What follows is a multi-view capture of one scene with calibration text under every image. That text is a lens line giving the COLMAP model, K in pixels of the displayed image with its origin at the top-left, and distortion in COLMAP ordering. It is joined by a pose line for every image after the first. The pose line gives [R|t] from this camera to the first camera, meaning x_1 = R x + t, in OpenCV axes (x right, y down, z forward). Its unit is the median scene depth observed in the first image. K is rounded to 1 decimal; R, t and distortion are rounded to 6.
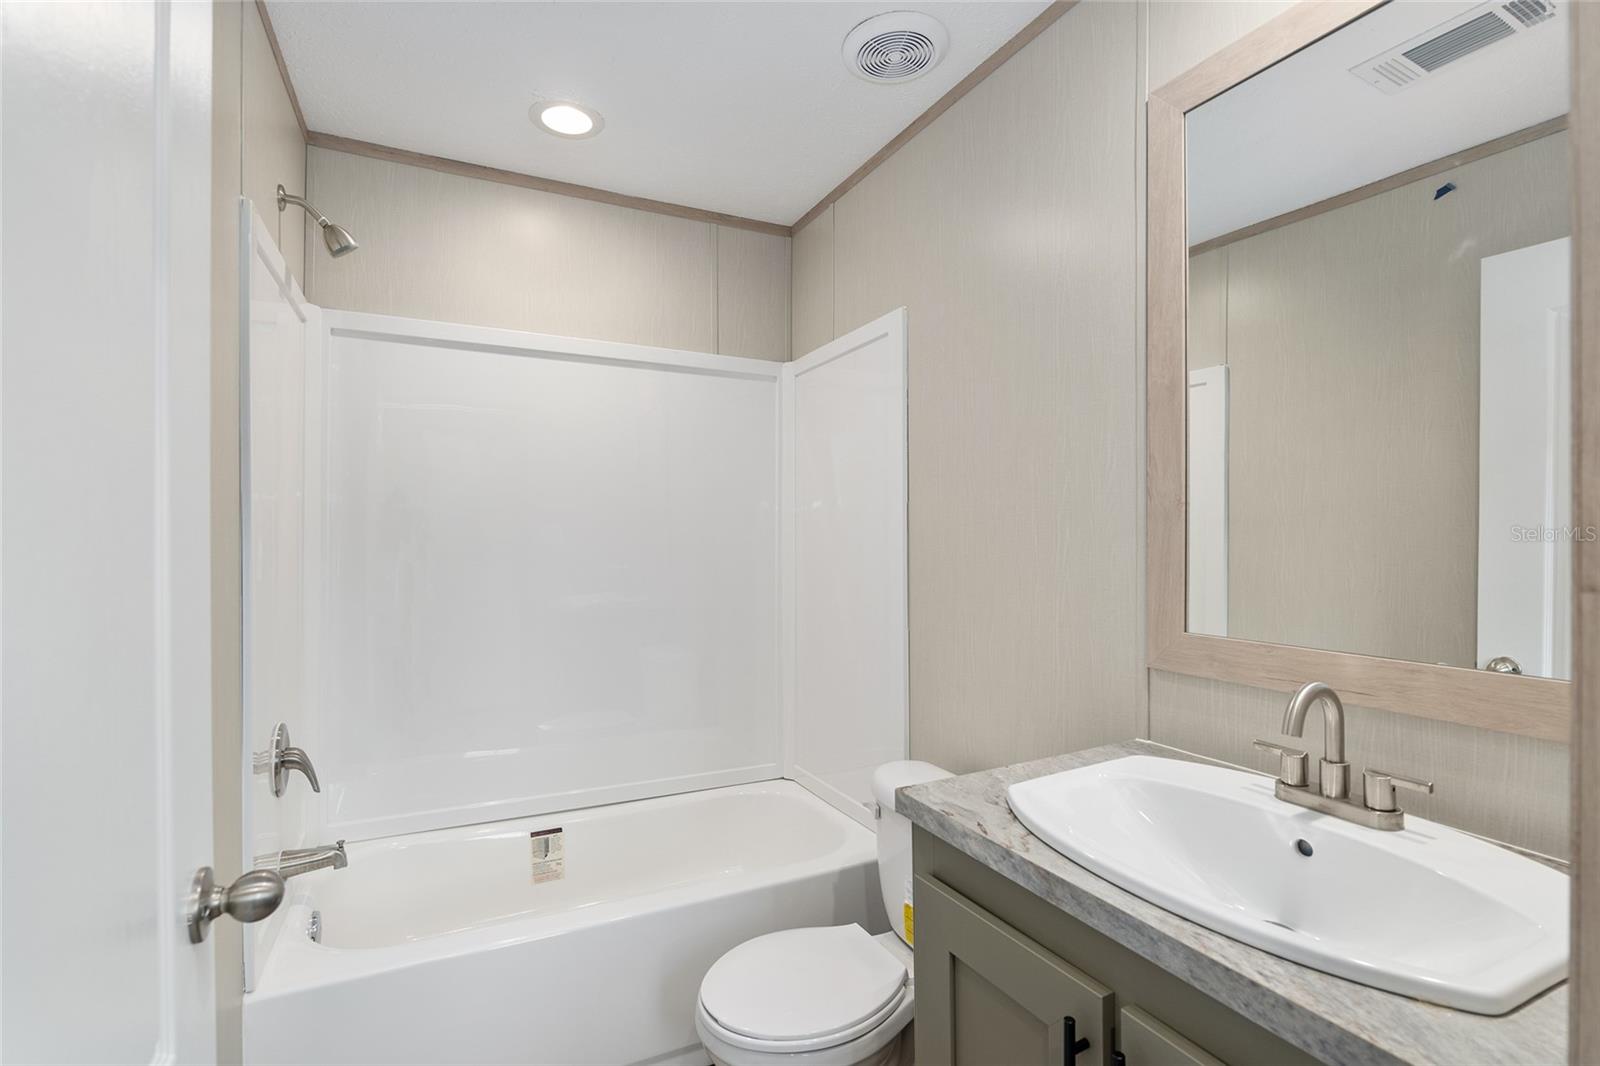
lens RADIAL K [[752.2, 0, 807.5], [0, 752.2, 533.9], [0, 0, 1]] dist [-0.023168, 0.005929]
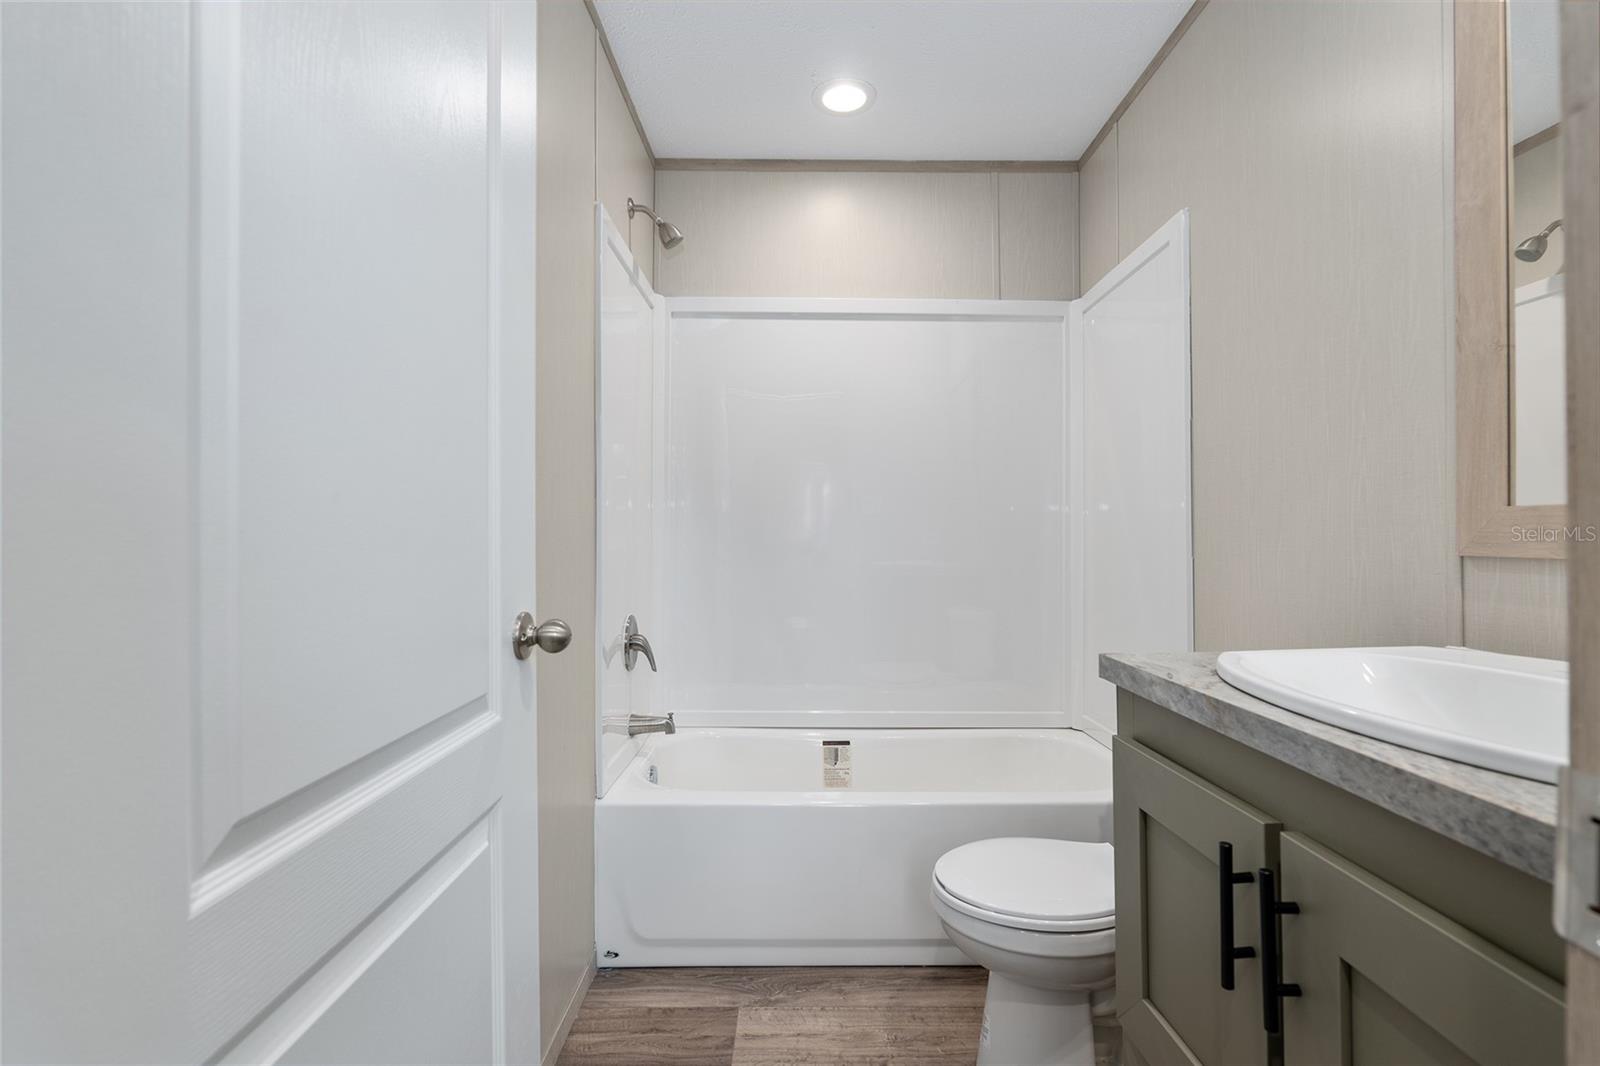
lens RADIAL K [[752.2, 0, 798.2], [0, 752.2, 529.0], [0, 0, 1]] dist [-0.023168, 0.005929]
pose [[0.895068, -0.006122, -0.445888, 0.135168], [0.002459, 0.999958, -0.008792, 0.122868], [0.445923, 0.006772, 0.895046, -0.035927]]
